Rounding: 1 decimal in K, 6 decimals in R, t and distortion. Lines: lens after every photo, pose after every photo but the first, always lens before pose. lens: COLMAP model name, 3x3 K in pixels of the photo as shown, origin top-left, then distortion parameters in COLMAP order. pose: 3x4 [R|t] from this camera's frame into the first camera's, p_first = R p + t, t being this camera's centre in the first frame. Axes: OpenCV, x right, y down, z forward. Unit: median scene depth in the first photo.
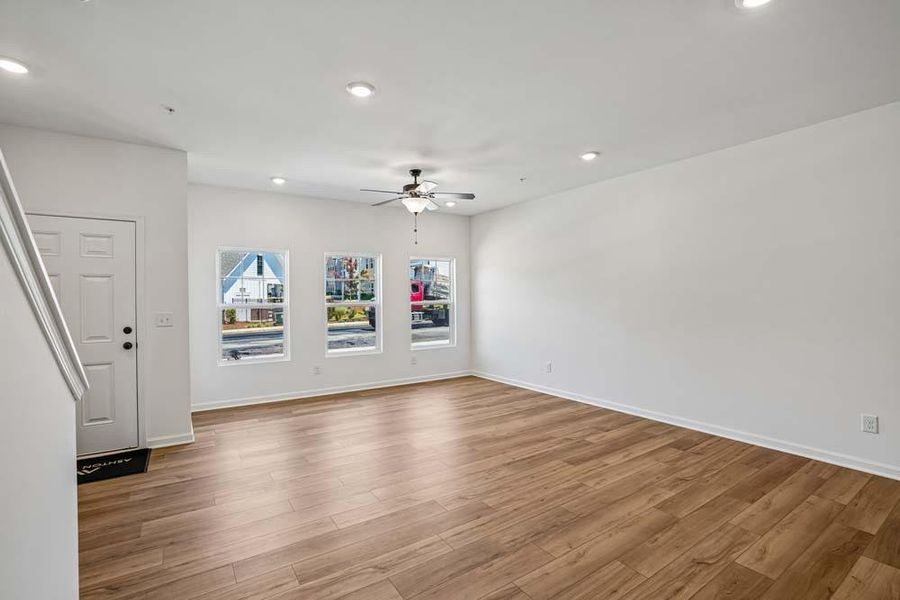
lens RADIAL K [[412.7, 0, 450.0], [0, 412.7, 300.0], [0, 0, 1]] dist [-0.022264, 0.000671]
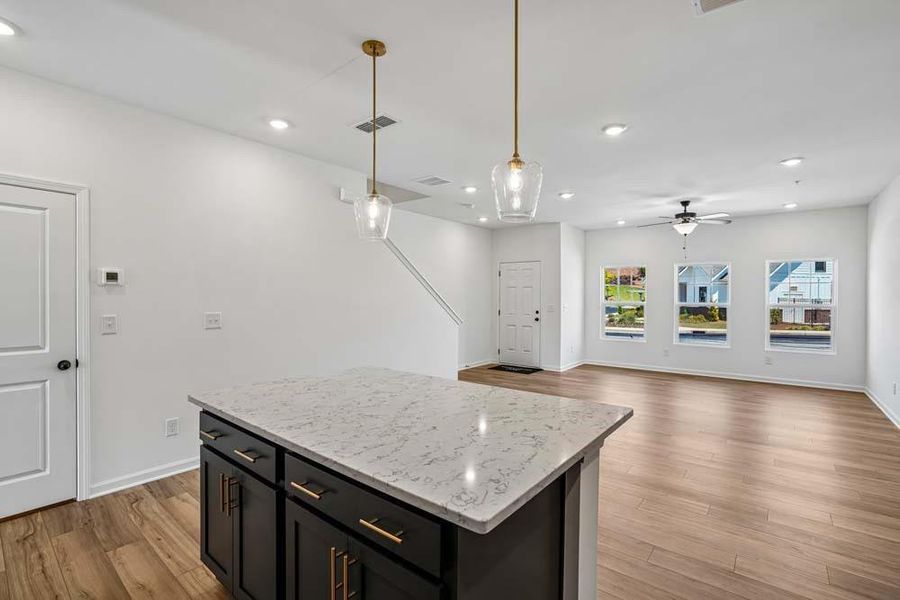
lens RADIAL K [[412.7, 0, 450.0], [0, 412.7, 300.0], [0, 0, 1]] dist [-0.022264, 0.000671]
pose [[0.294459, 0.019679, -0.955462, 1.104431], [-0.015081, 0.999759, 0.015944, -0.018432], [0.955545, 0.009715, 0.294684, -0.091534]]
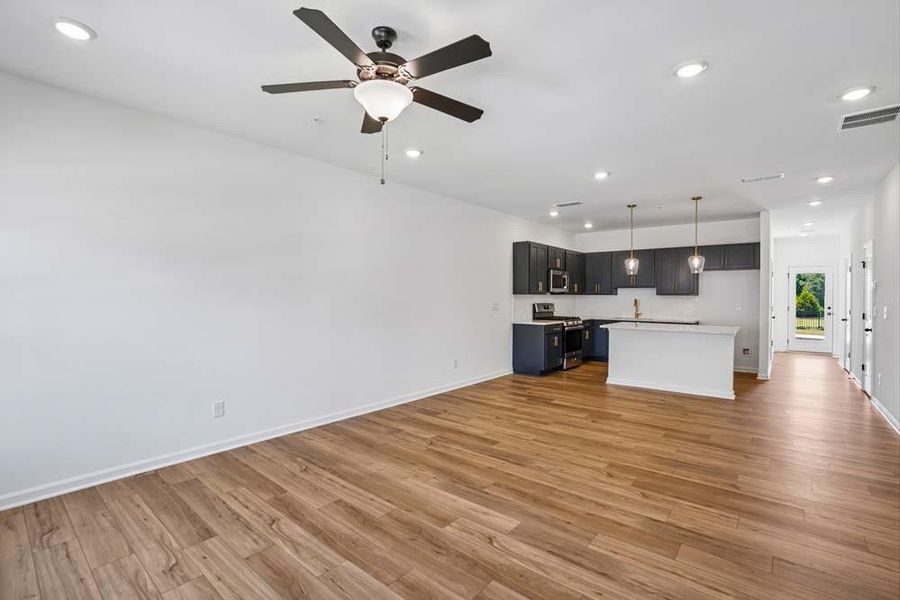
lens RADIAL K [[414.1, 0, 446.4], [0, 414.1, 292.7], [0, 0, 1]] dist [-0.045930, 0.000521]
pose [[-0.279319, 0.014689, 0.960086, -0.671827], [0.003507, 0.999892, -0.014278, -0.000910], [-0.960192, -0.000621, -0.279341, 1.272336]]
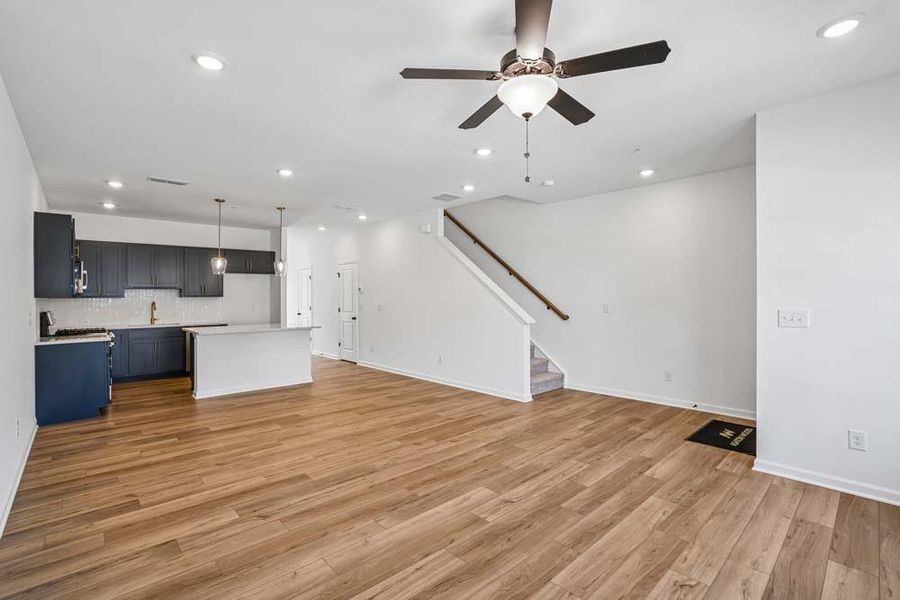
lens RADIAL K [[412.7, 0, 450.0], [0, 412.7, 300.0], [0, 0, 1]] dist [-0.022264, 0.000671]
pose [[-0.987549, 0.015752, -0.156518, 0.094010], [0.013530, 0.999792, 0.015253, -0.012157], [0.156726, 0.012945, -0.987557, 1.731398]]
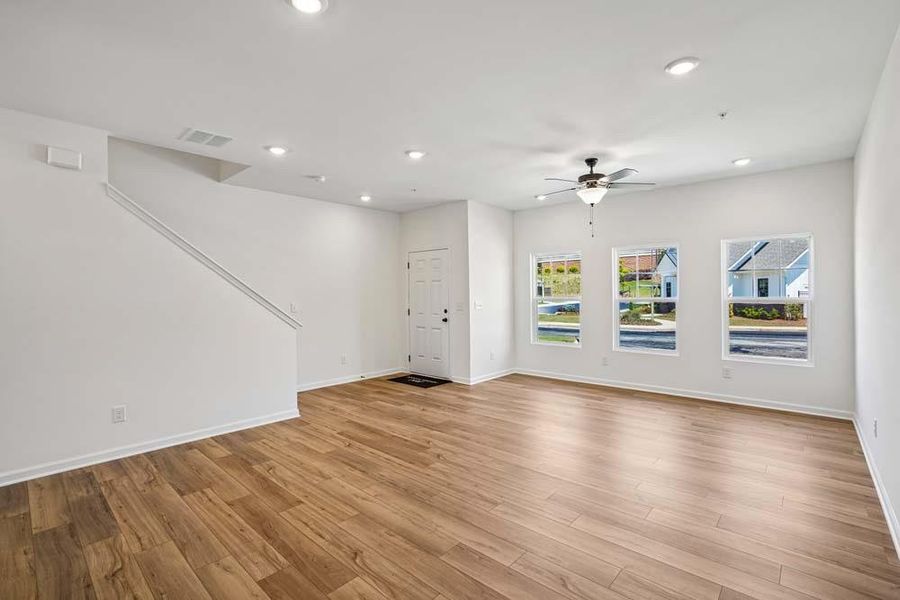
lens RADIAL K [[414.5, 0, 437.0], [0, 414.5, 292.8], [0, 0, 1]] dist [-0.025932, 0.000309]
pose [[0.220771, 0.002999, -0.975321, 0.910292], [-0.000140, 0.999995, 0.003044, -0.010831], [0.975326, -0.000536, 0.220771, 0.527142]]
